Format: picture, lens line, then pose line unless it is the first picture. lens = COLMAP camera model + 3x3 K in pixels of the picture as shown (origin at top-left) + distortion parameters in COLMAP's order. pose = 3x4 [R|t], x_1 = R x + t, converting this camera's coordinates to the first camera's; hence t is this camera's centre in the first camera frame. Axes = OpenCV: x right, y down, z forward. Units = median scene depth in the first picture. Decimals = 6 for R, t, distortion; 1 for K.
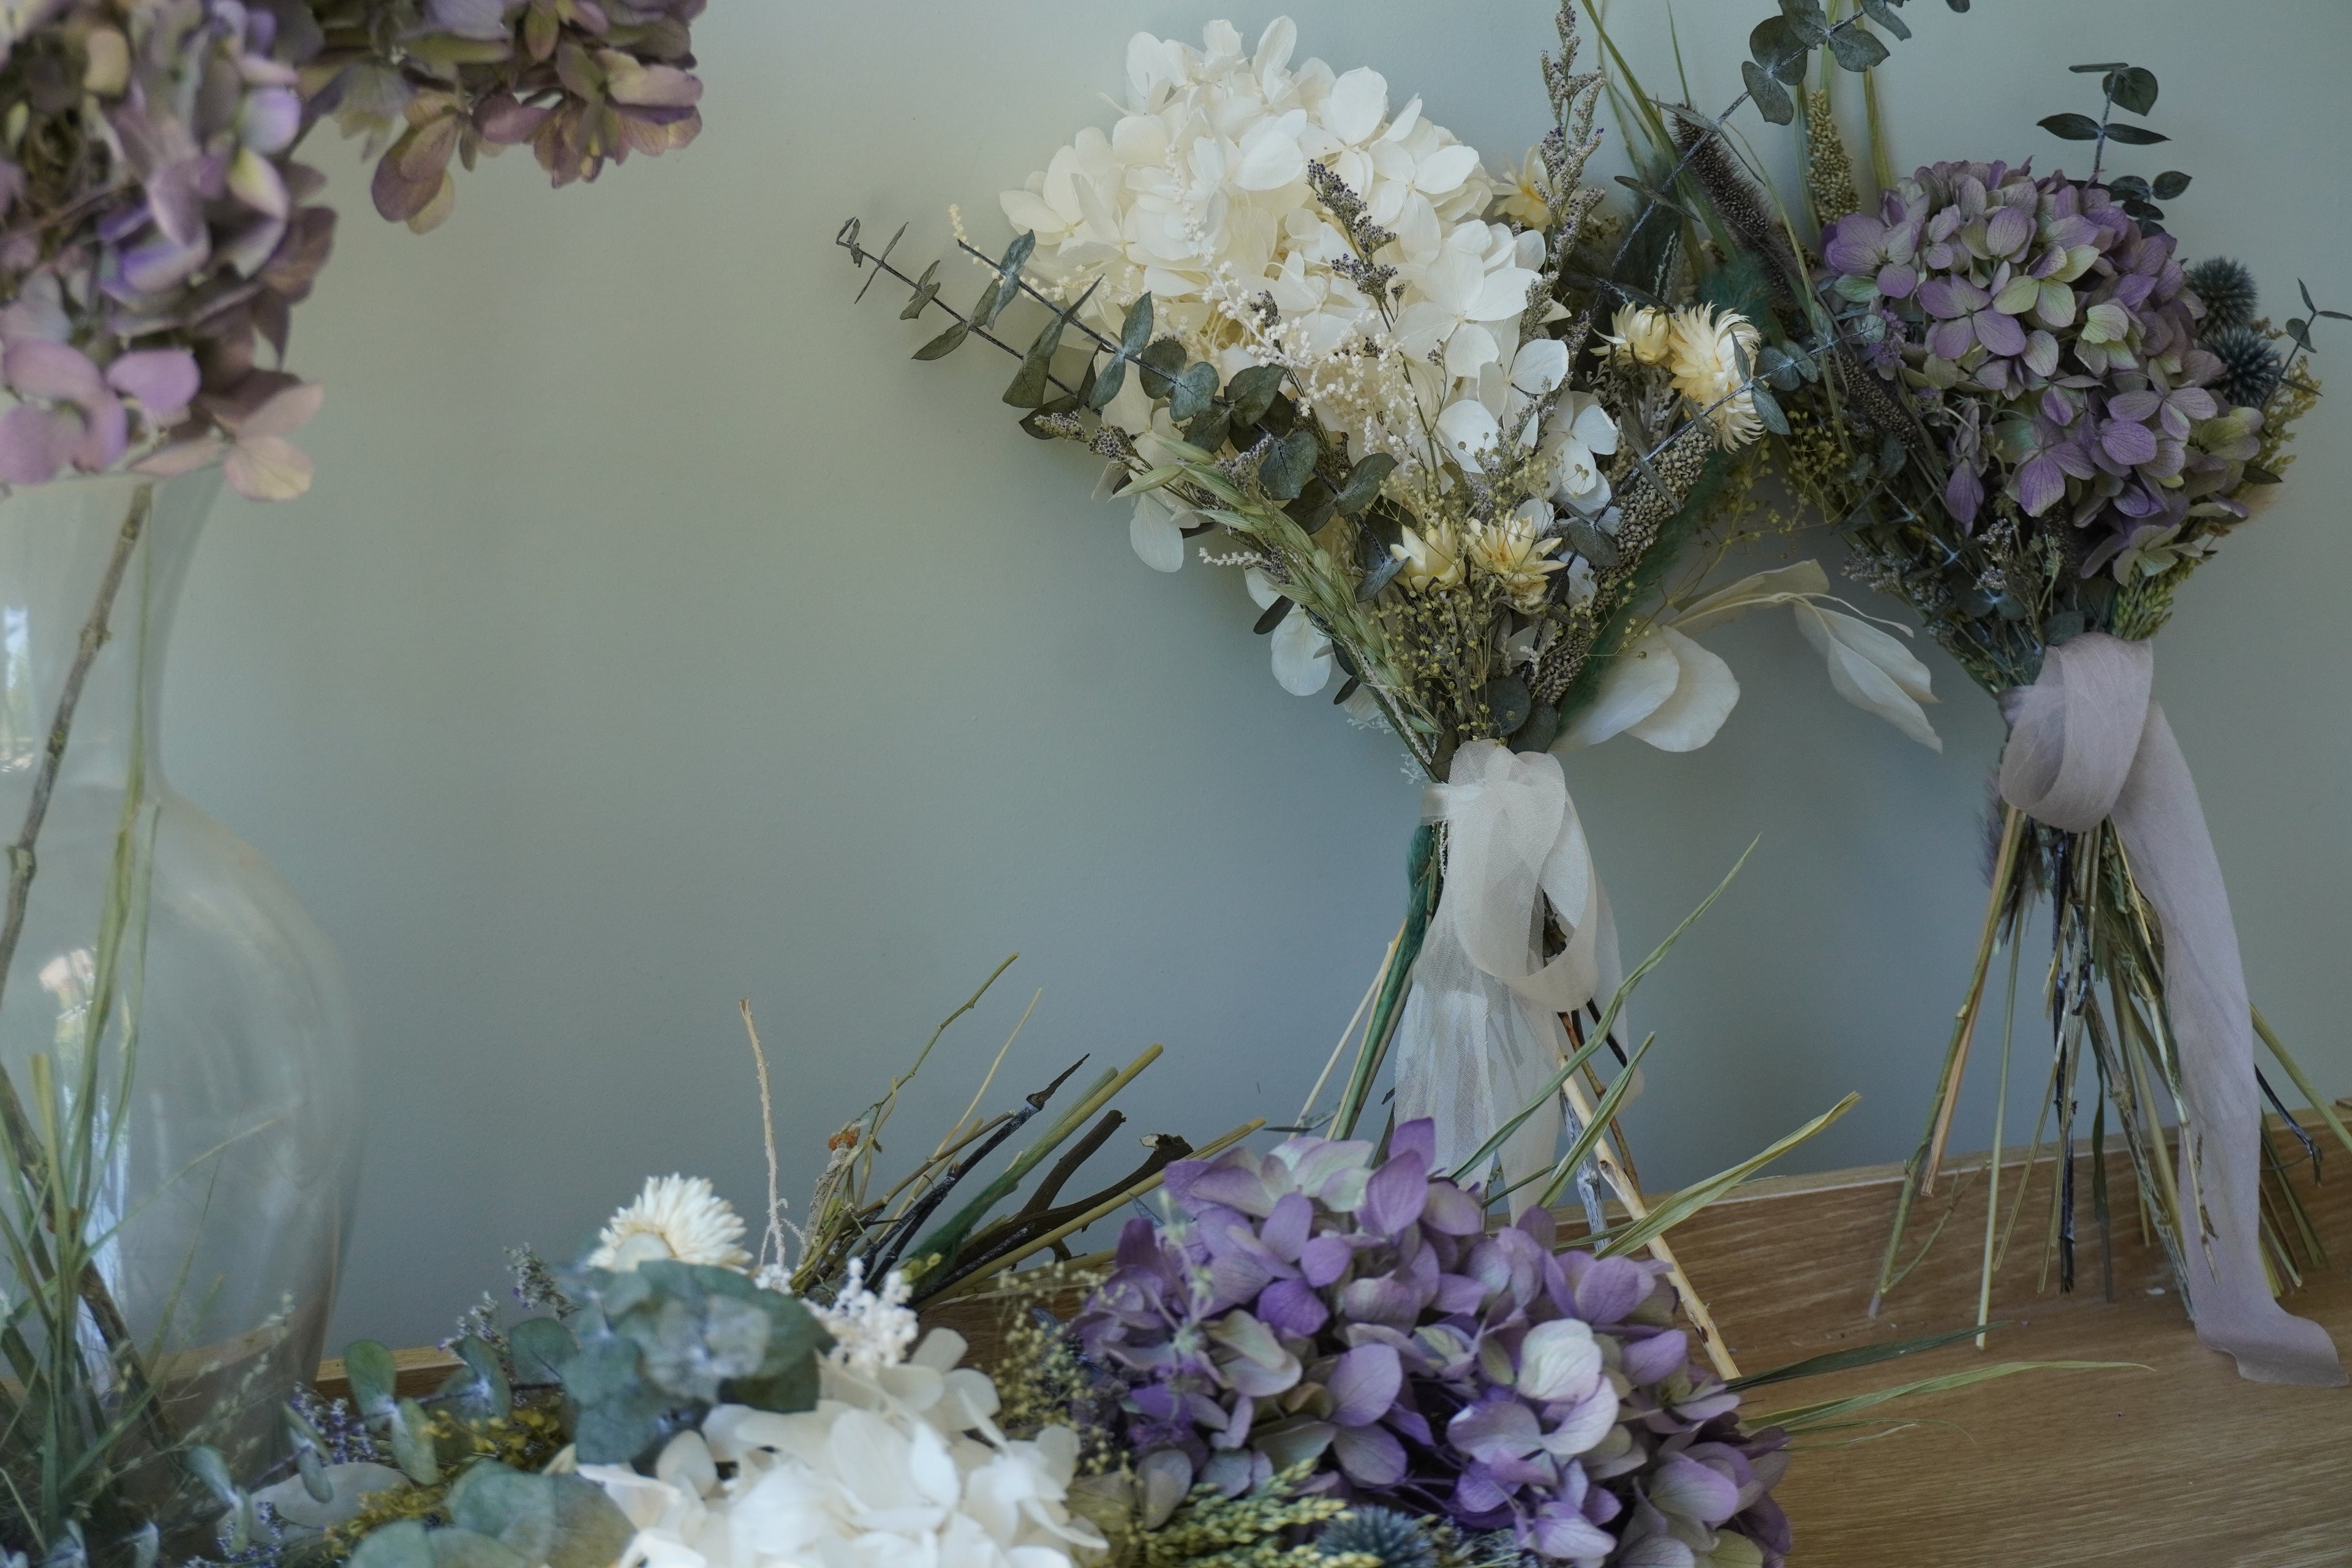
lens RADIAL K [[3997.6, 0, 1095.7], [0, 3997.6, 789.9], [0, 0, 1]] dist [0.009382, 0.106221]
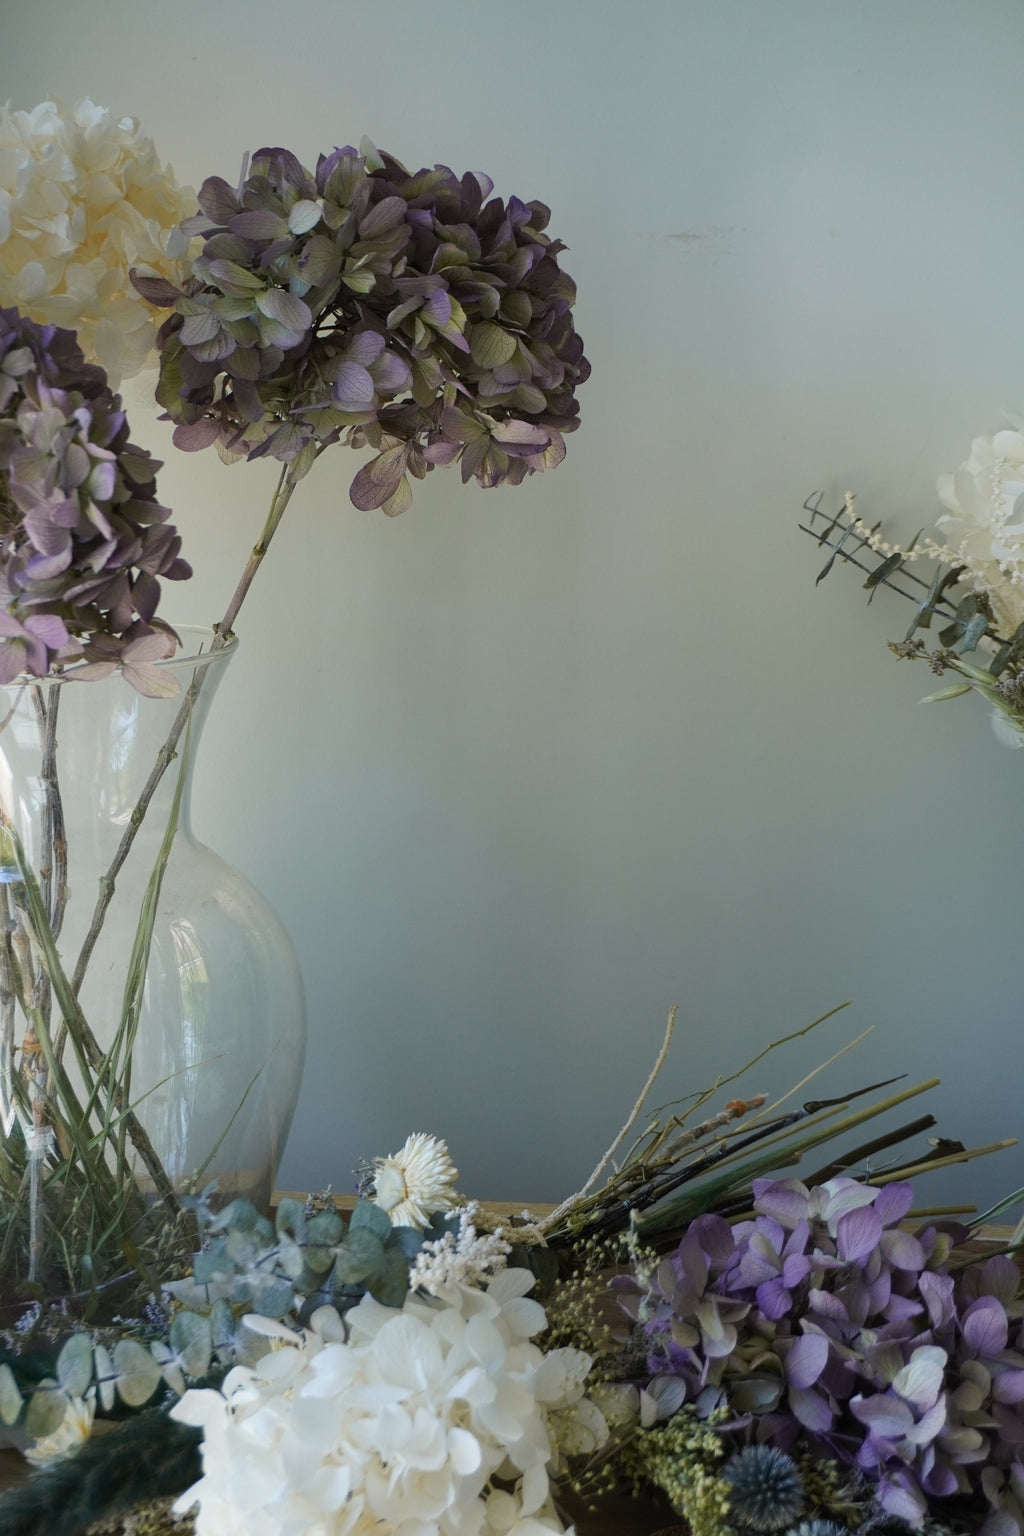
lens RADIAL K [[2669.7, 0, 546.6], [0, 2669.7, 774.1], [0, 0, 1]] dist [0.017887, 0.156100]
pose [[0.867755, 0.105907, -0.485577, 0.327006], [-0.087991, 0.994335, 0.059624, -0.084675], [0.489141, -0.009013, 0.872158, 0.083957]]
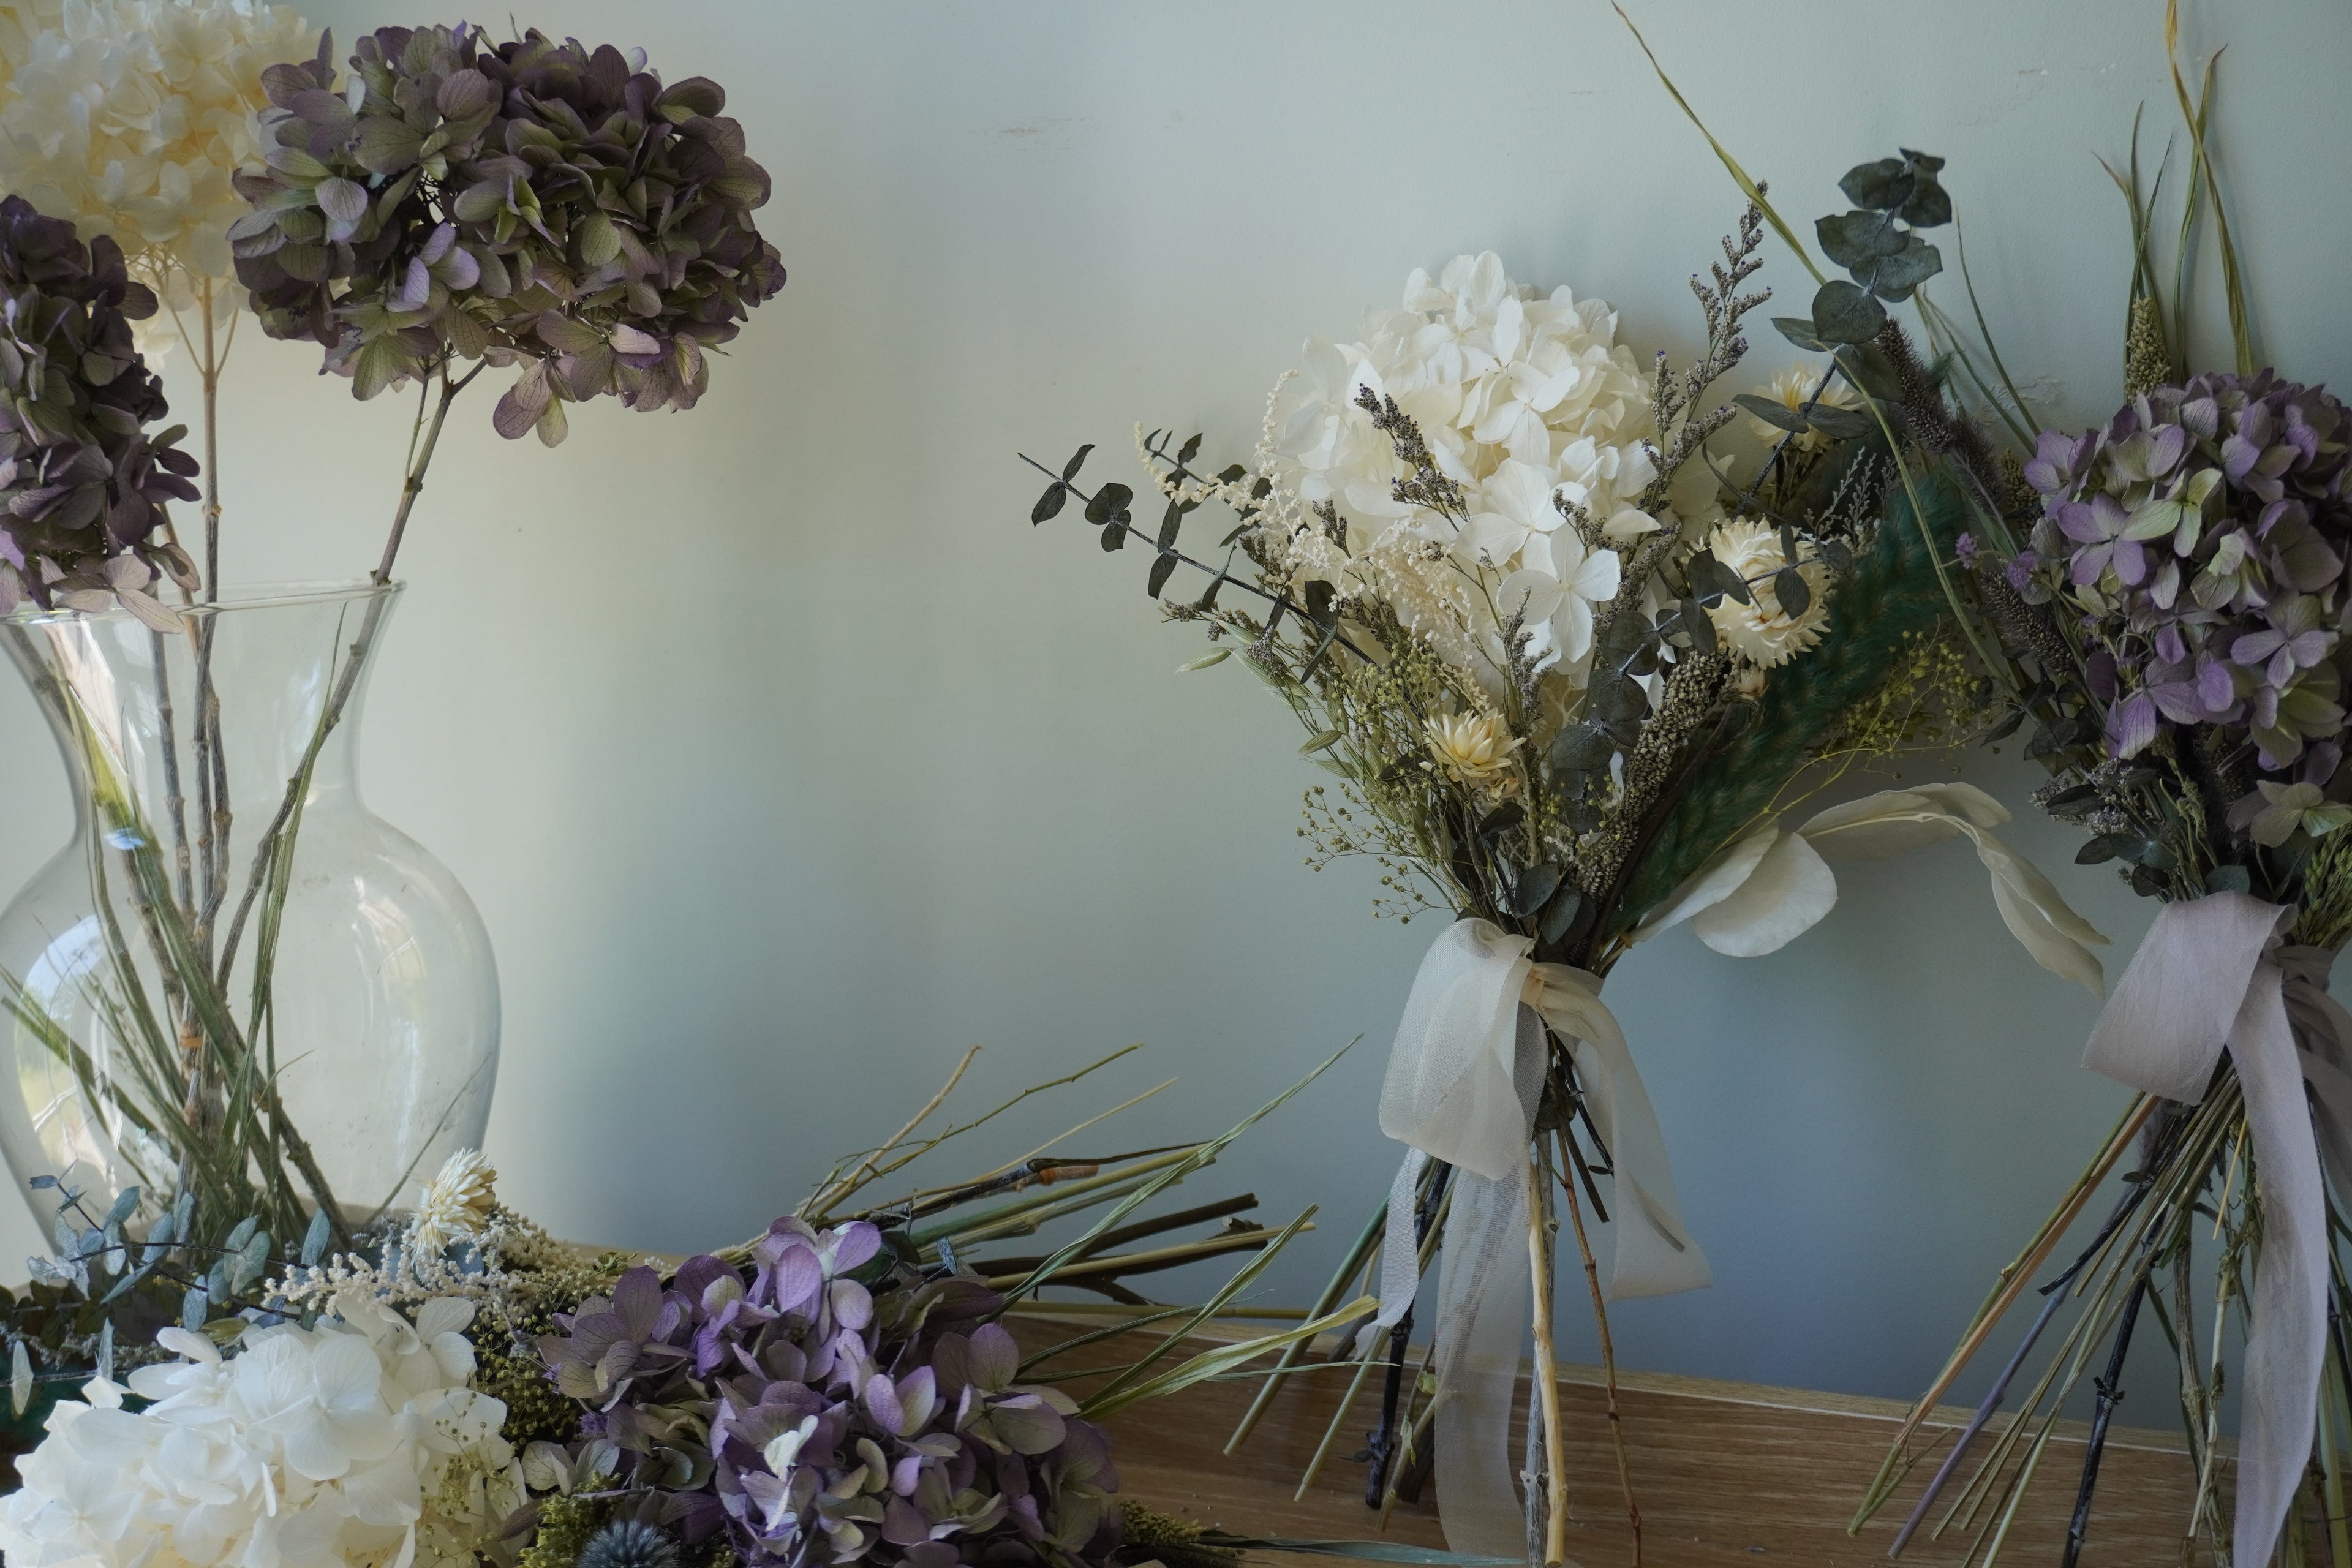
lens RADIAL K [[3041.3, 0, 1218.1], [0, 3041.3, 812.9], [0, 0, 1]] dist [-0.004310, 0.049882]
pose [[0.677635, 0.101130, -0.728412, 0.608698], [-0.099266, 0.994013, 0.045660, -0.067290], [0.728668, 0.041366, 0.683616, 0.364191]]
